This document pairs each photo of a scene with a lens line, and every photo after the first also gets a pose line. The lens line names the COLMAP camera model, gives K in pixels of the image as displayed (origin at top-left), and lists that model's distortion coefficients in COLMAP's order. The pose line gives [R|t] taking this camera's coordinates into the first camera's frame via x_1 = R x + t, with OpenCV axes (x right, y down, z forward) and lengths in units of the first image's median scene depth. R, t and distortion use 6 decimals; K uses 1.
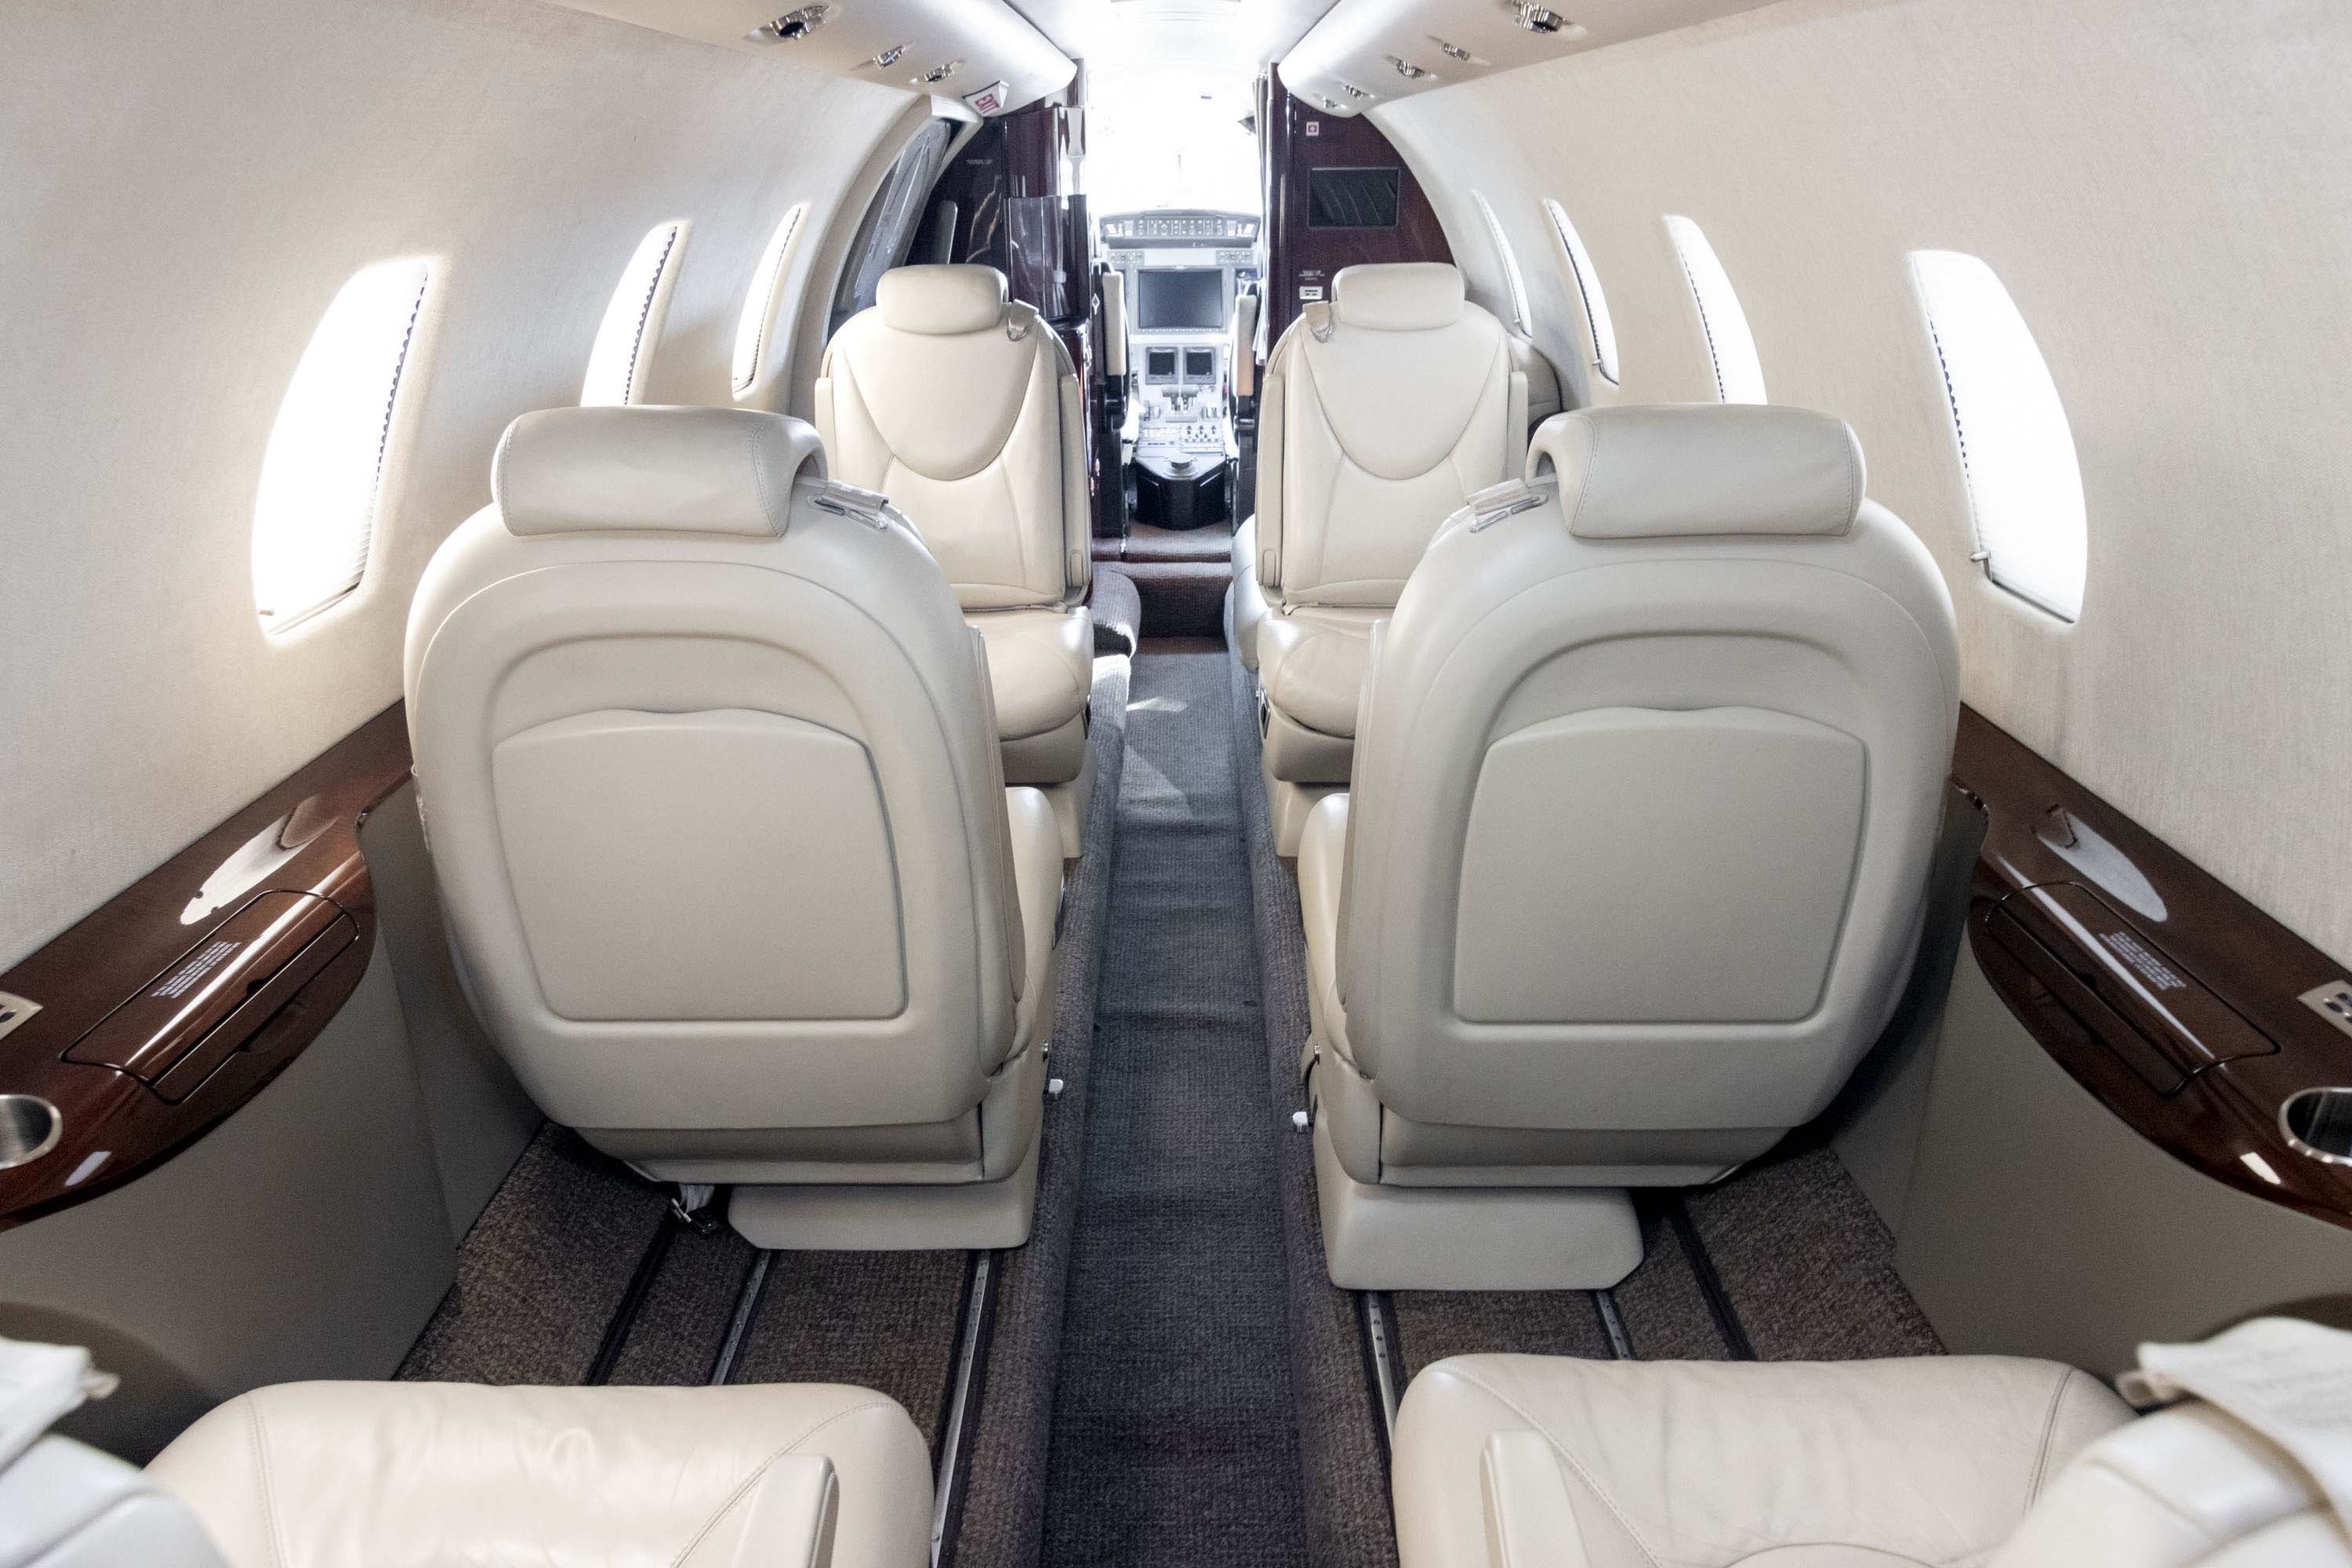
lens RADIAL K [[1475.6, 0, 1176.0], [0, 1475.6, 784.0], [0, 0, 1]] dist [0.001791, 0.000956]
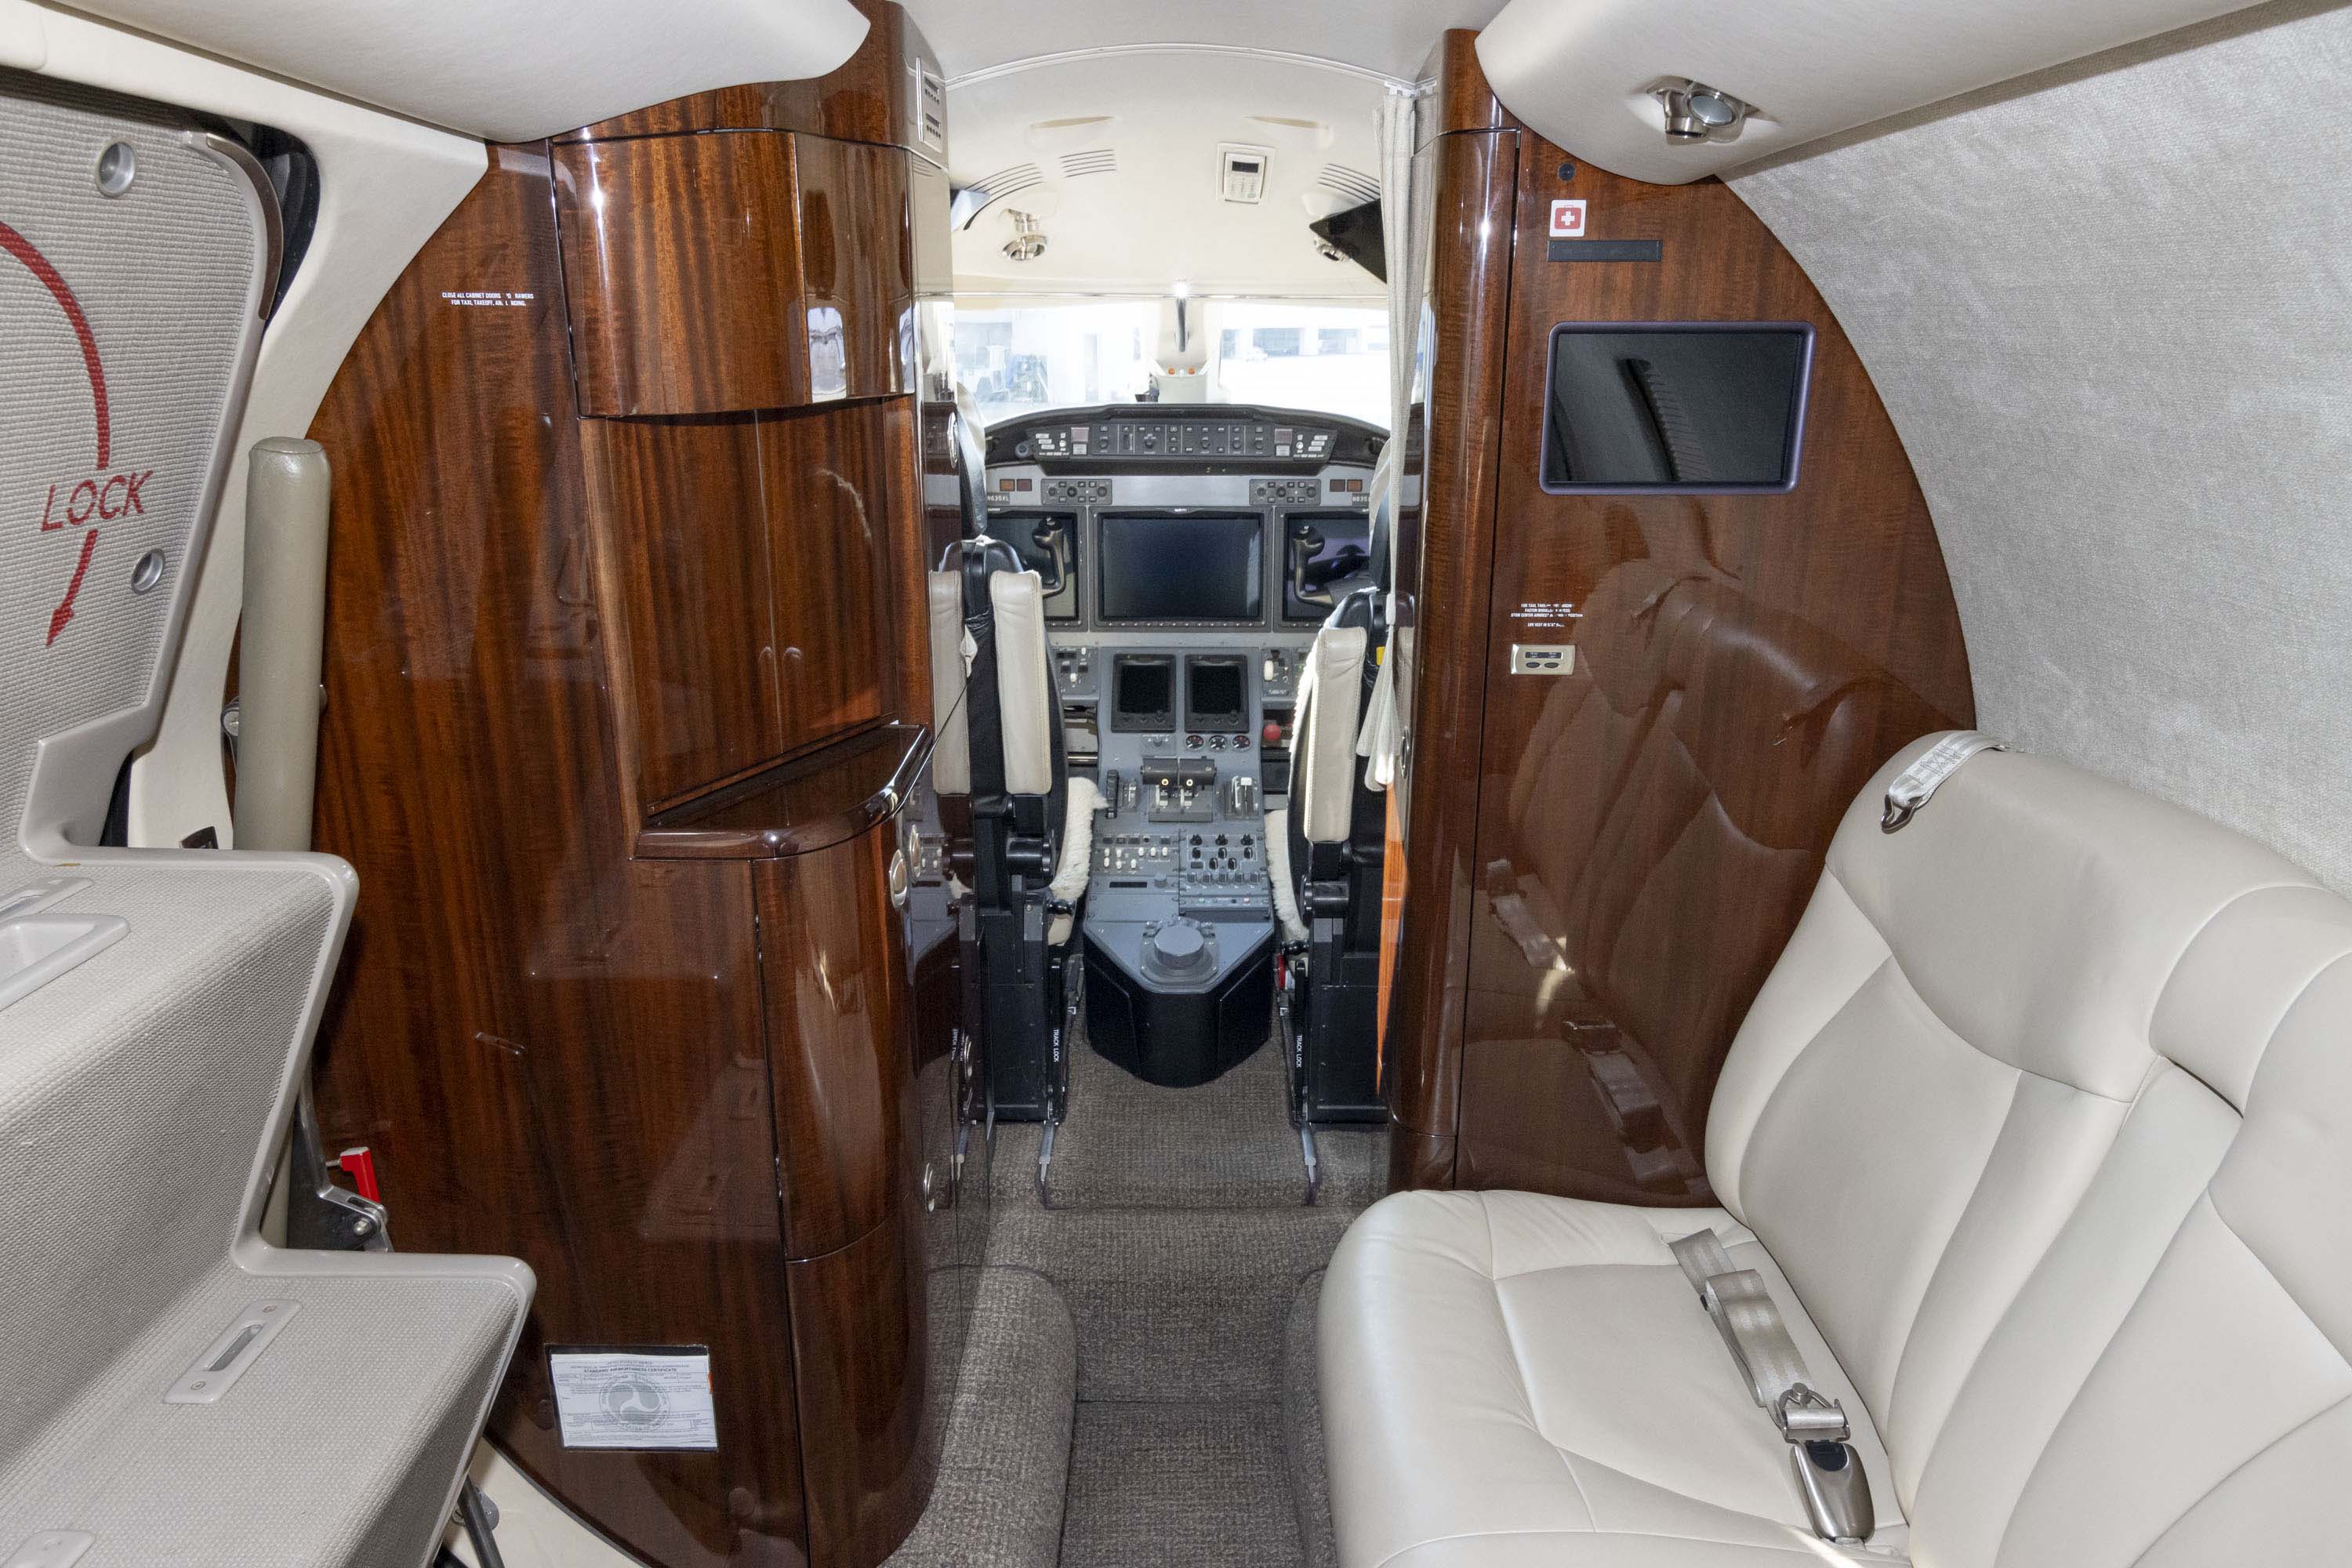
lens RADIAL K [[1475.6, 0, 1176.0], [0, 1475.6, 784.0], [0, 0, 1]] dist [0.001791, 0.000956]
pose [[0.999967, 0.007936, 0.001806, 0.001796], [-0.007734, 0.995660, -0.092748, -0.372328], [-0.002534, 0.092731, 0.995688, 0.891415]]
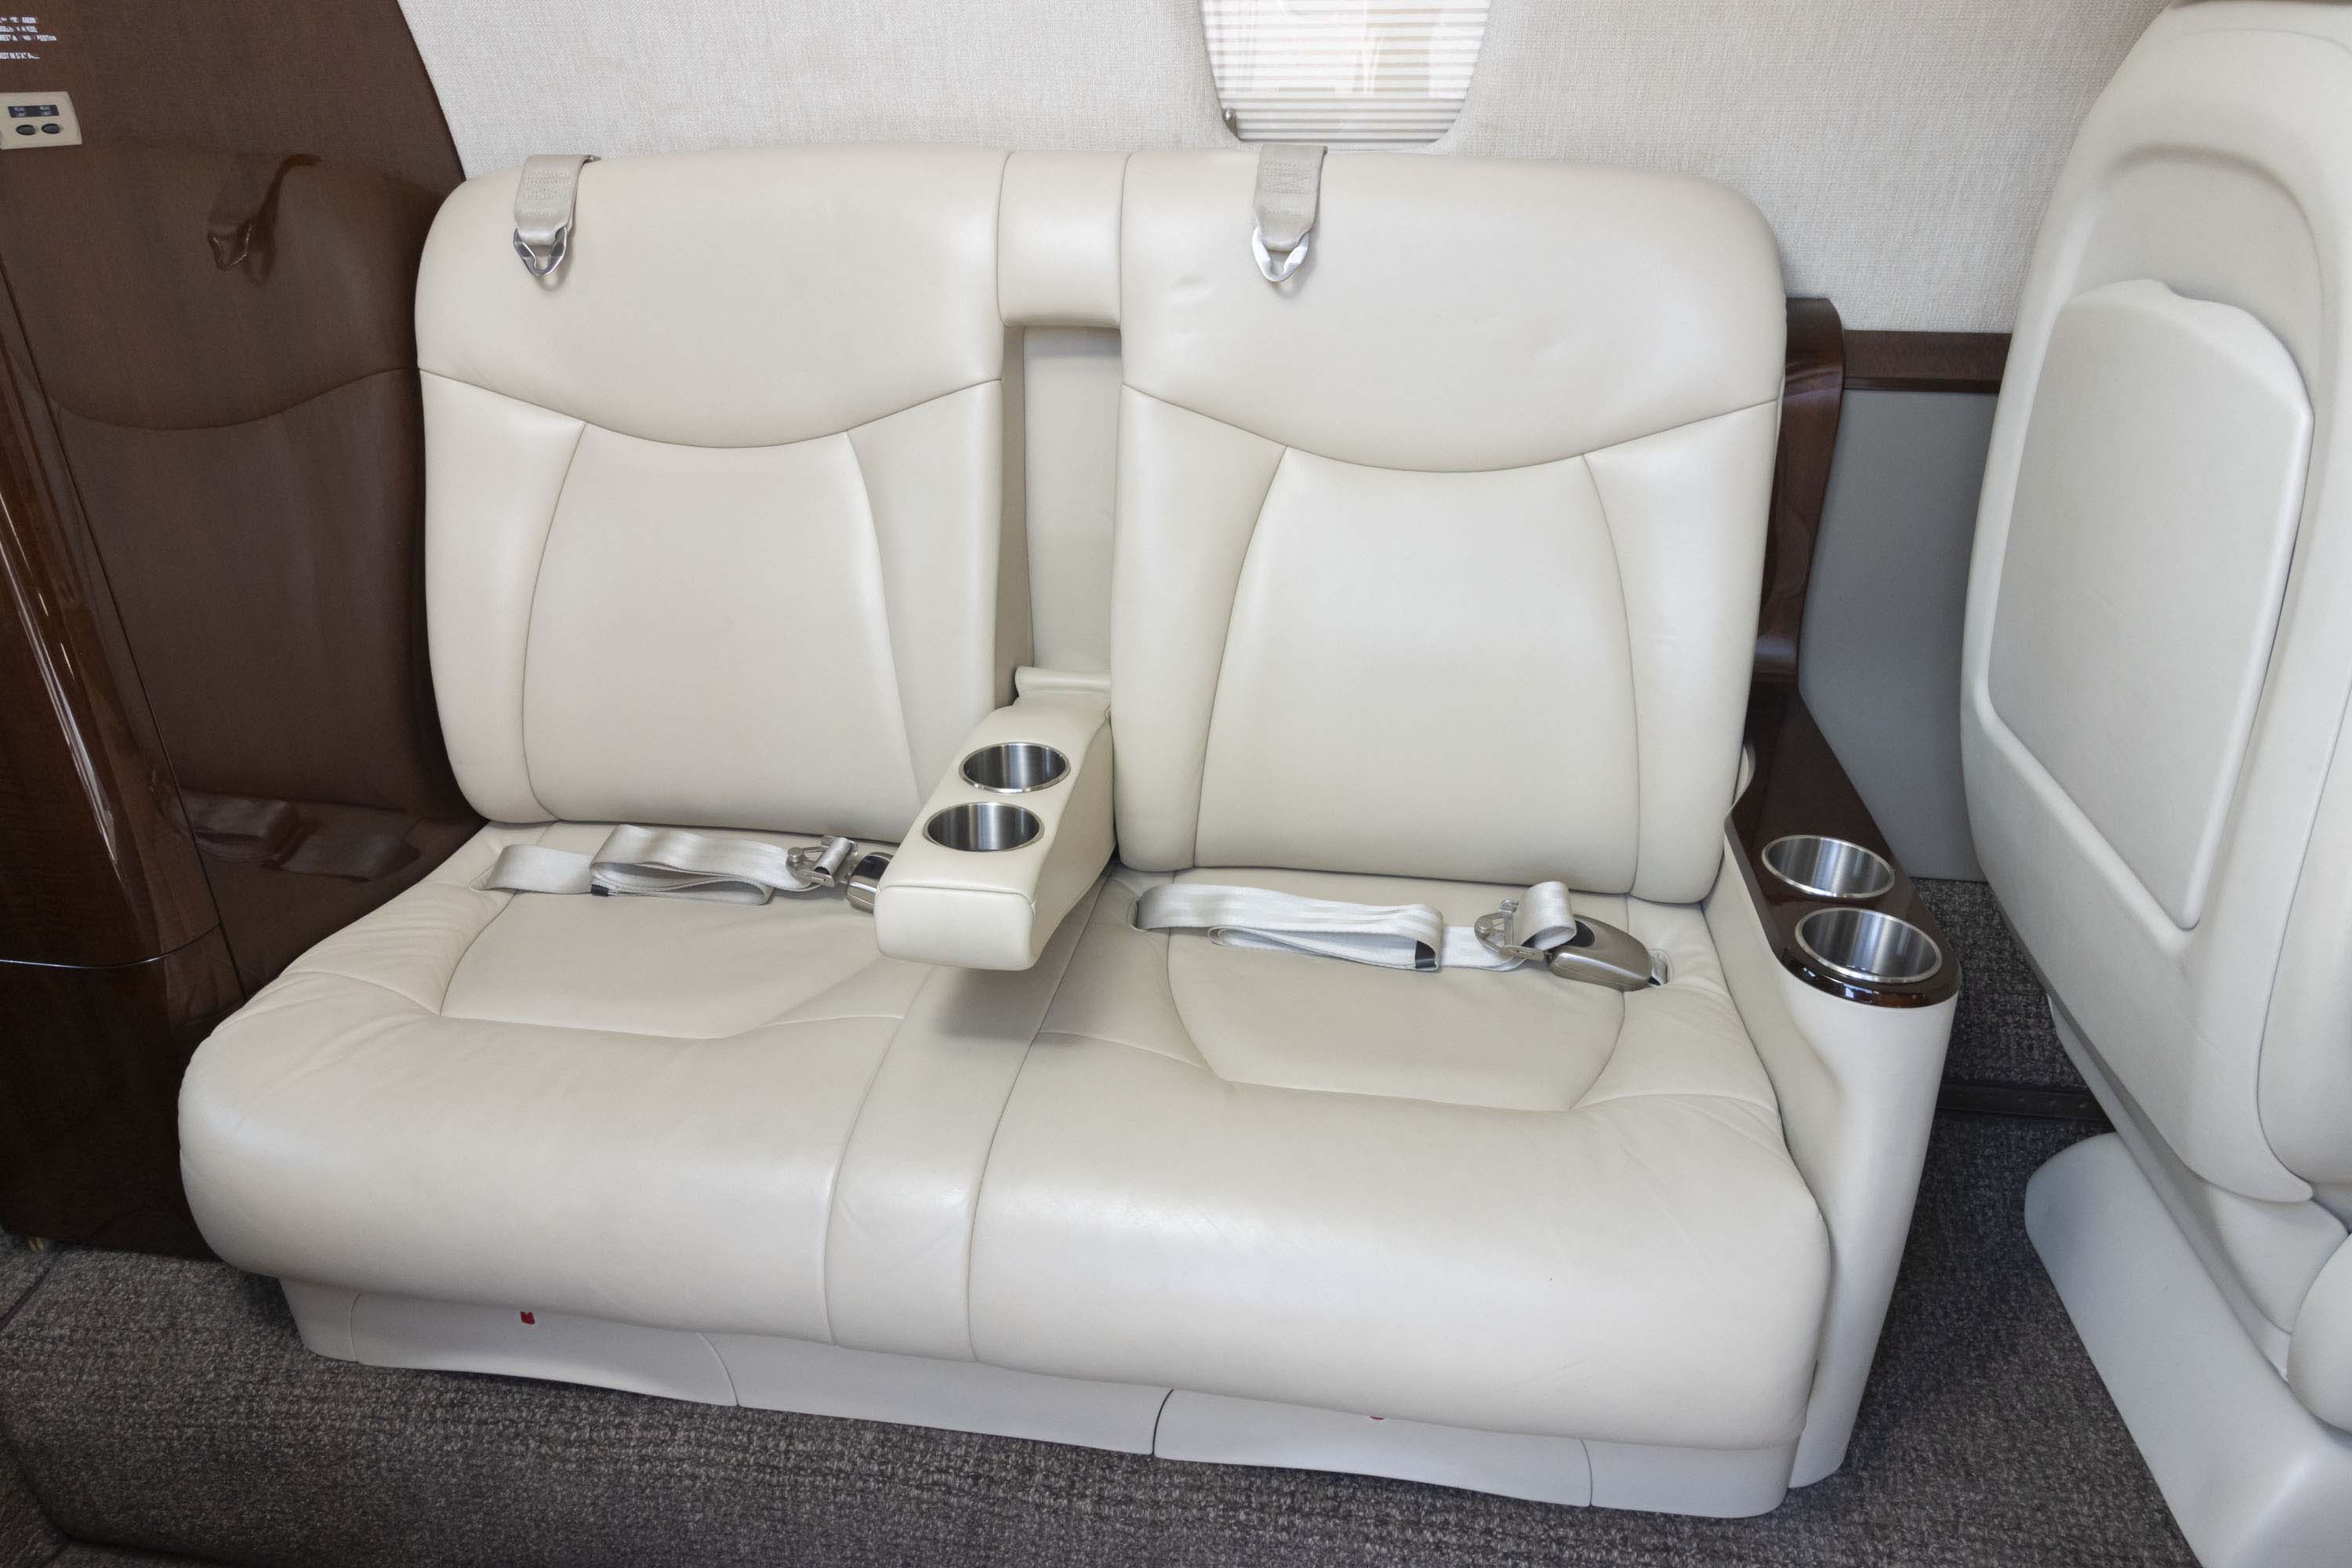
lens RADIAL K [[1528.7, 0, 1226.1], [0, 1528.7, 804.0], [0, 0, 1]] dist [-0.003096, -0.000517]
pose [[0.105700, -0.443419, 0.890060, -0.192103], [0.374892, 0.846798, 0.377345, -0.368060], [-0.921023, 0.293791, 0.255741, 1.119037]]
